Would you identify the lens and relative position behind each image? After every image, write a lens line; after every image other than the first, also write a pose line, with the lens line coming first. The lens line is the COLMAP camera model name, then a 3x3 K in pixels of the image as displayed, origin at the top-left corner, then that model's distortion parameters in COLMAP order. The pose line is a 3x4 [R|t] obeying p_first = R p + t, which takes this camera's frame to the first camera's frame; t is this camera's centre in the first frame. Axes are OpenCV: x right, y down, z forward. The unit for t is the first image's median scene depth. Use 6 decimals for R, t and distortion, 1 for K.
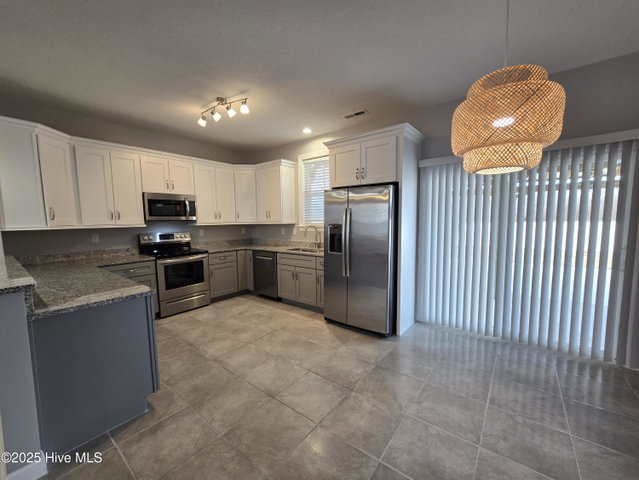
lens RADIAL K [[262.3, 0, 319.5], [0, 262.3, 241.5], [0, 0, 1]] dist [0.002125, 0.000644]
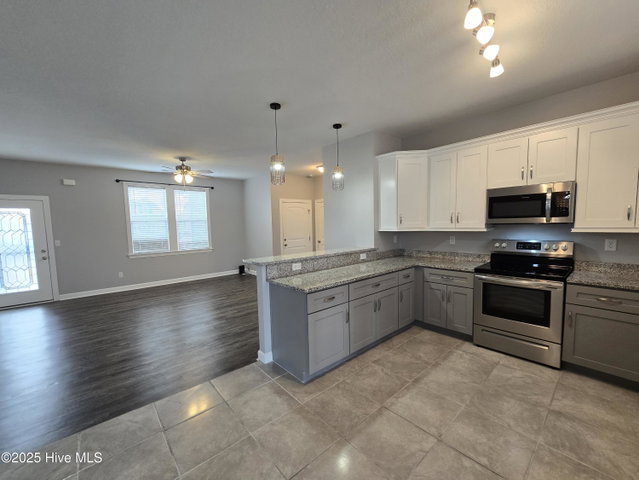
lens RADIAL K [[262.3, 0, 318.7], [0, 262.3, 244.0], [0, 0, 1]] dist [0.002125, 0.000644]
pose [[-0.185292, 0.098497, -0.977735, 0.260118], [-0.054663, 0.992390, 0.110332, -0.082323], [0.981162, 0.073889, -0.178498, 0.660226]]
